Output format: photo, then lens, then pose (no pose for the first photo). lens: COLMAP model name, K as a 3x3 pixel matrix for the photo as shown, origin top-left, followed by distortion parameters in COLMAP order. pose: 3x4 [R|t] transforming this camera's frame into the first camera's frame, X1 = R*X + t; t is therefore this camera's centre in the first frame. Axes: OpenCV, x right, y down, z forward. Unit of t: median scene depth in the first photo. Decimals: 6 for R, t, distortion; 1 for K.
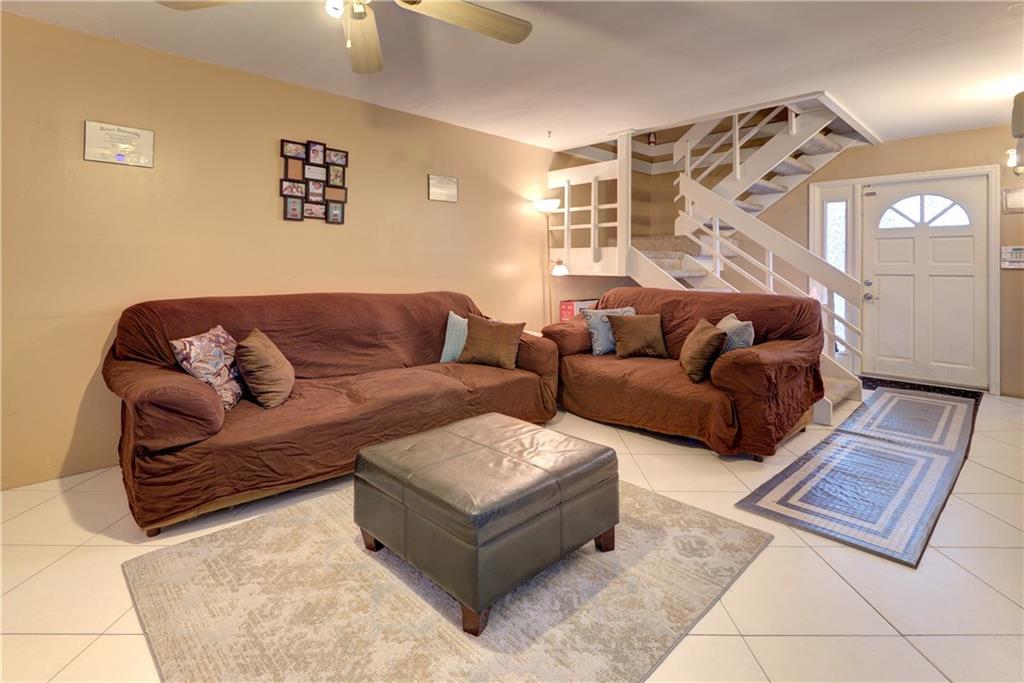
lens RADIAL K [[497.2, 0, 514.0], [0, 497.2, 264.0], [0, 0, 1]] dist [0.032339, -0.029085]
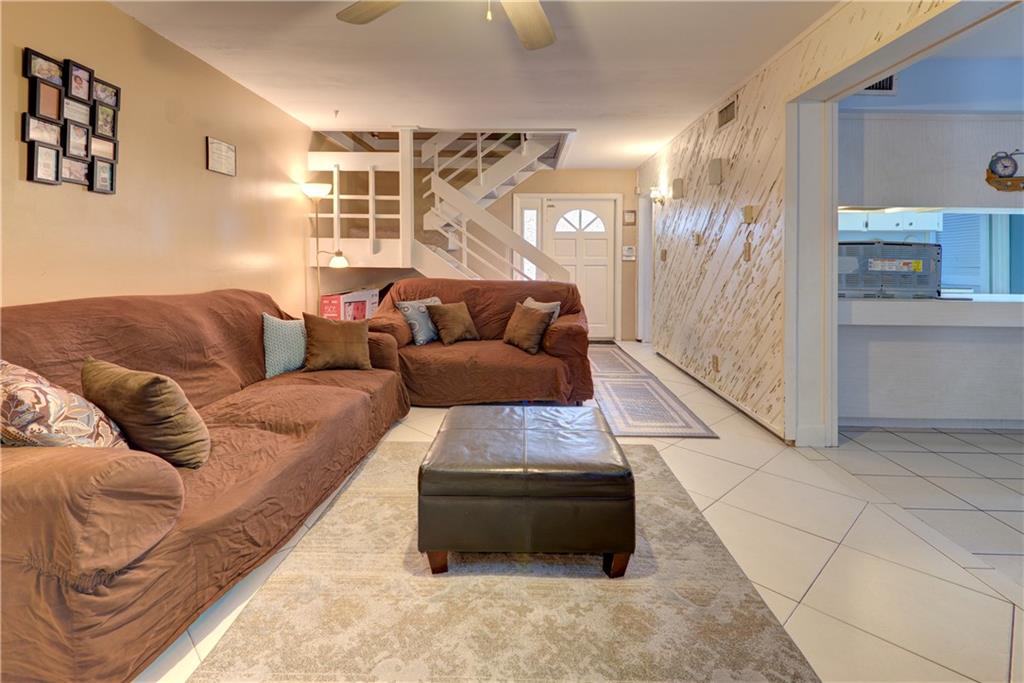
lens RADIAL K [[497.2, 0, 514.0], [0, 497.2, 264.0], [0, 0, 1]] dist [0.032339, -0.029085]
pose [[0.718340, -0.004891, 0.695675, -0.435406], [-0.007583, 0.999861, 0.014860, -0.000672], [-0.695651, -0.015950, 0.718203, 0.141645]]
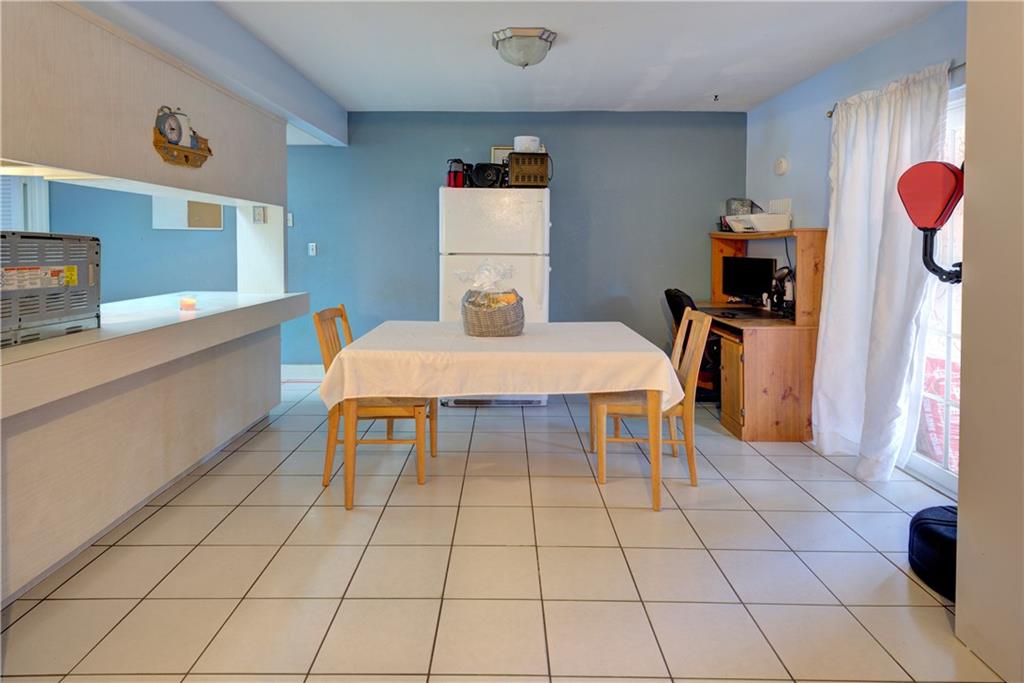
lens RADIAL K [[597.3, 0, 510.0], [0, 597.3, 252.6], [0, 0, 1]] dist [0.000212, -0.000125]
pose [[-0.709799, -0.019825, 0.704125, -0.042911], [-0.014529, 0.999803, 0.013505, -0.026825], [-0.704254, -0.000645, -0.709948, 0.393558]]
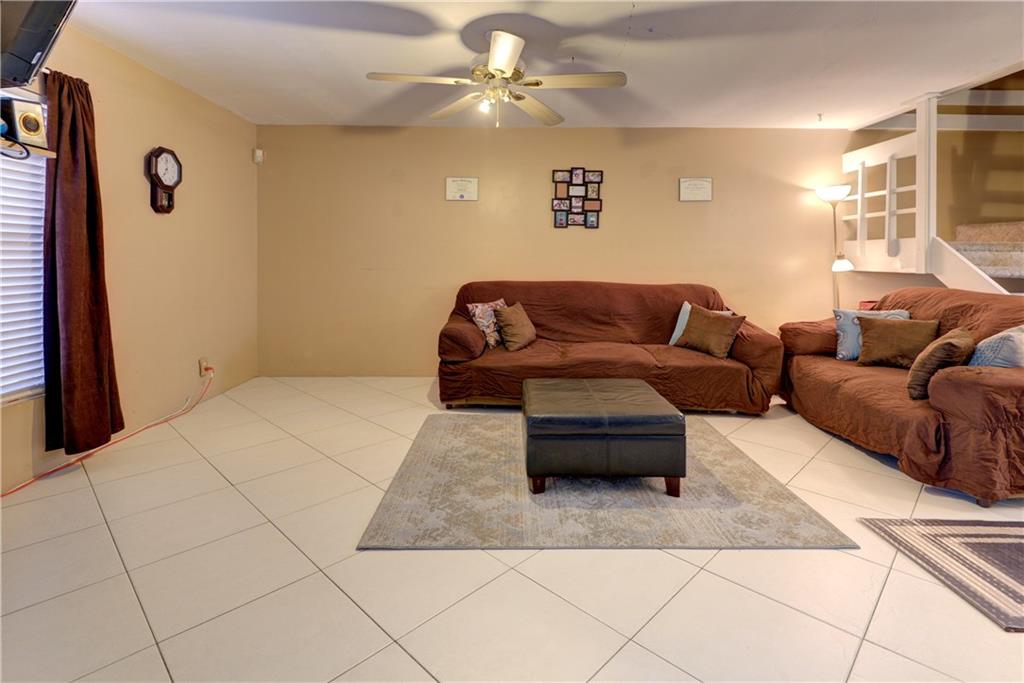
lens RADIAL K [[497.2, 0, 514.0], [0, 497.2, 264.0], [0, 0, 1]] dist [0.032339, -0.029085]
pose [[0.718045, 0.006294, -0.695969, 0.402697], [0.001514, 0.999943, 0.010605, -0.001504], [0.695995, -0.008669, 0.717994, -0.071710]]
